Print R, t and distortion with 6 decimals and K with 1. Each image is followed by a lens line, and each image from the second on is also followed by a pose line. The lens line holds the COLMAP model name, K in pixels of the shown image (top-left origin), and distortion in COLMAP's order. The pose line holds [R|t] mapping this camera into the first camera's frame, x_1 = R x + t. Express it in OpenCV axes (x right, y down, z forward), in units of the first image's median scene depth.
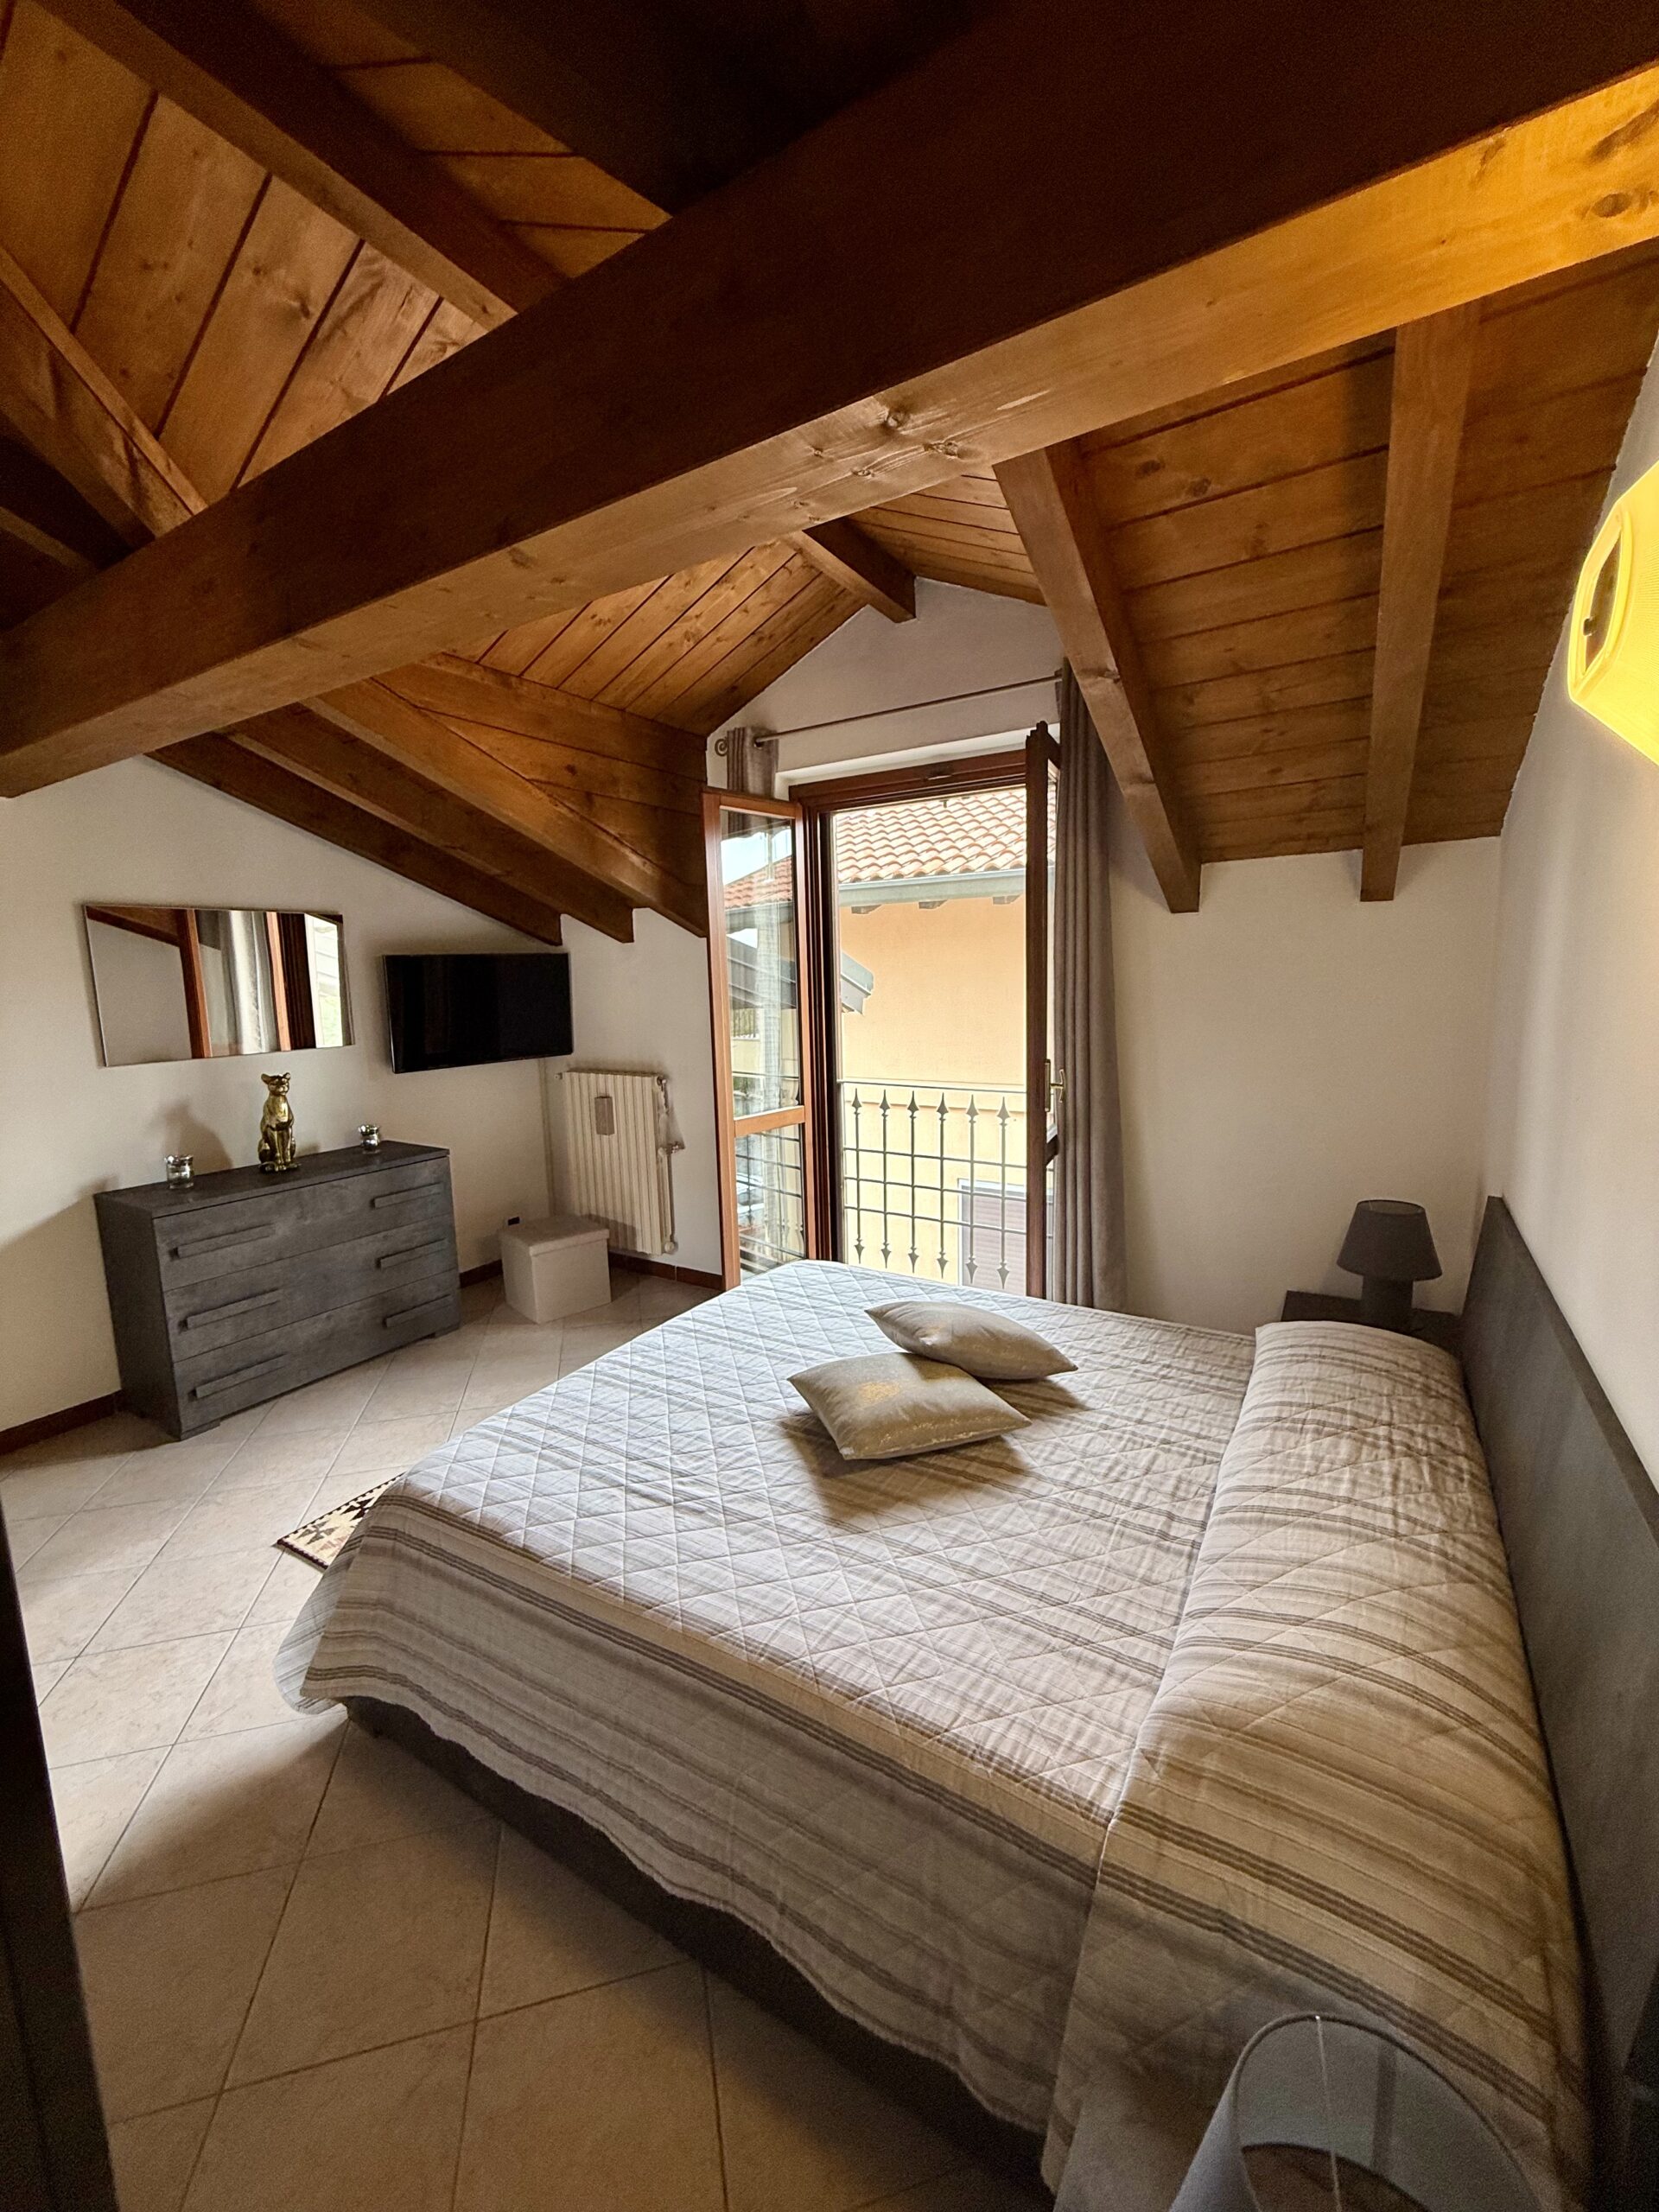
lens RADIAL K [[882.9, 0, 828.3], [0, 882.9, 1097.6], [0, 0, 1]] dist [0.000466, -0.000079]
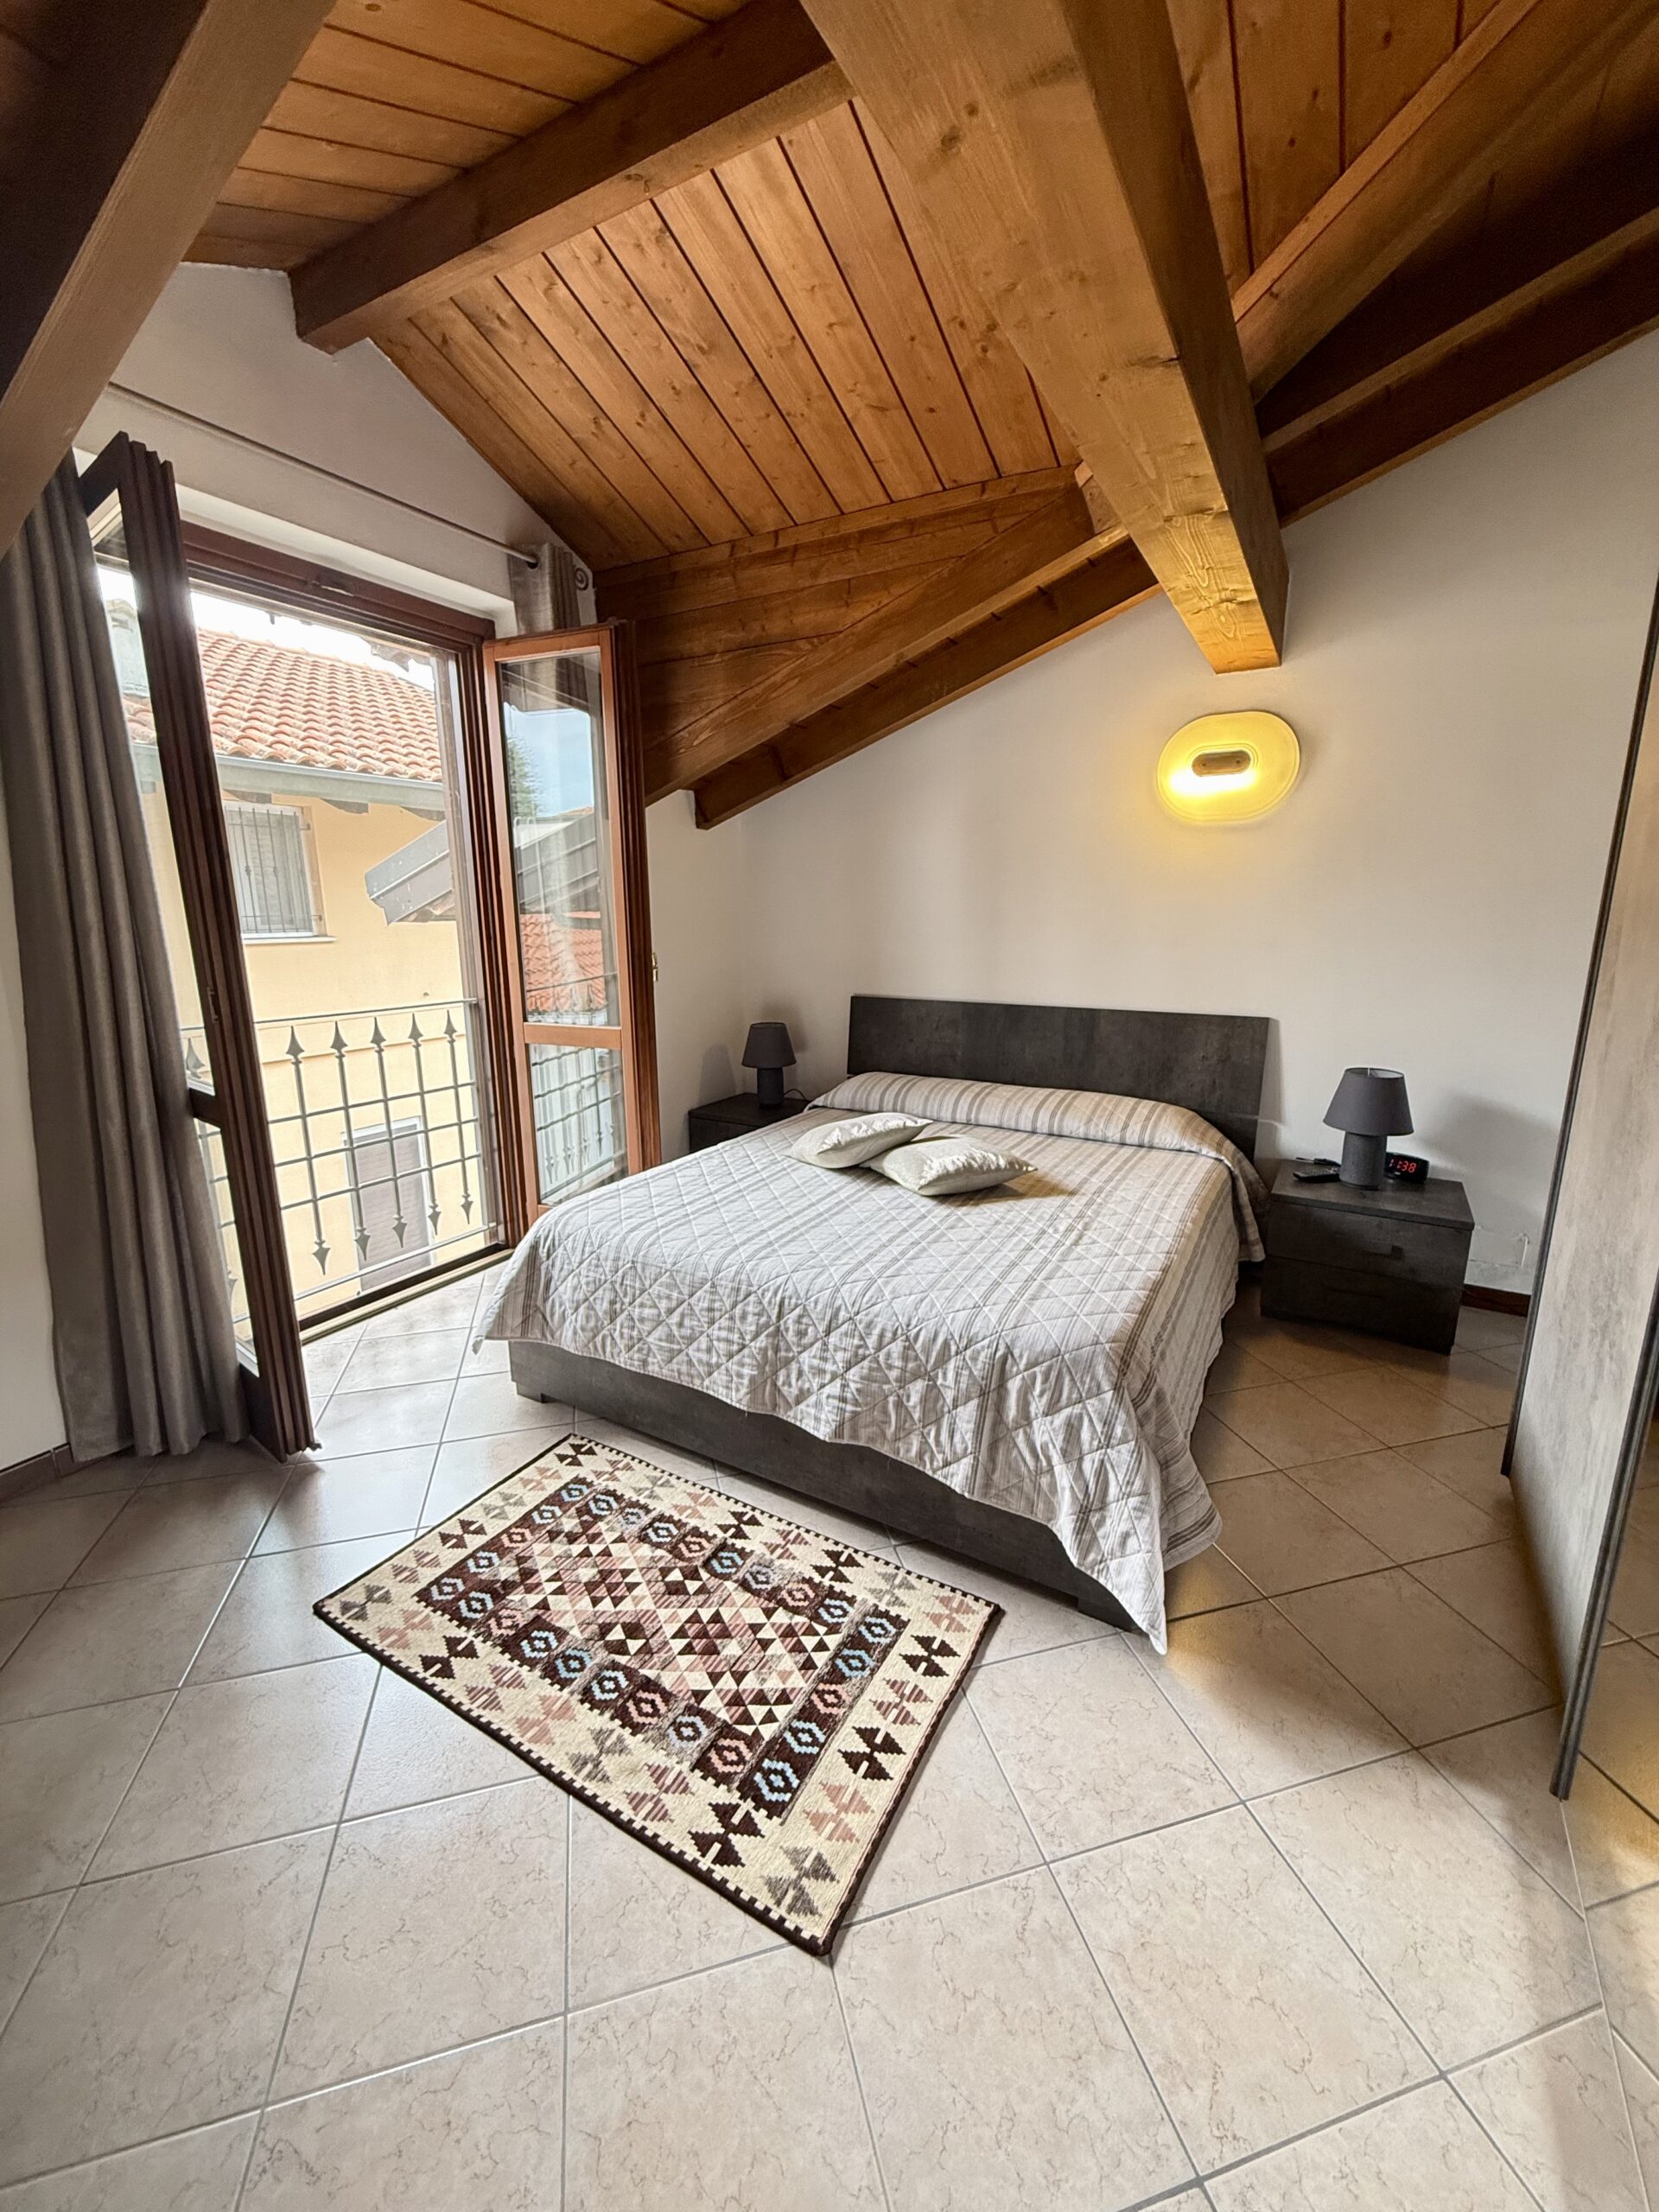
lens RADIAL K [[882.9, 0, 828.3], [0, 882.9, 1097.6], [0, 0, 1]] dist [0.000466, -0.000079]
pose [[-0.025695, -0.184092, 0.982573, -1.034307], [0.145577, 0.971731, 0.185867, -0.034364], [-0.989013, 0.147816, 0.001831, 0.956632]]
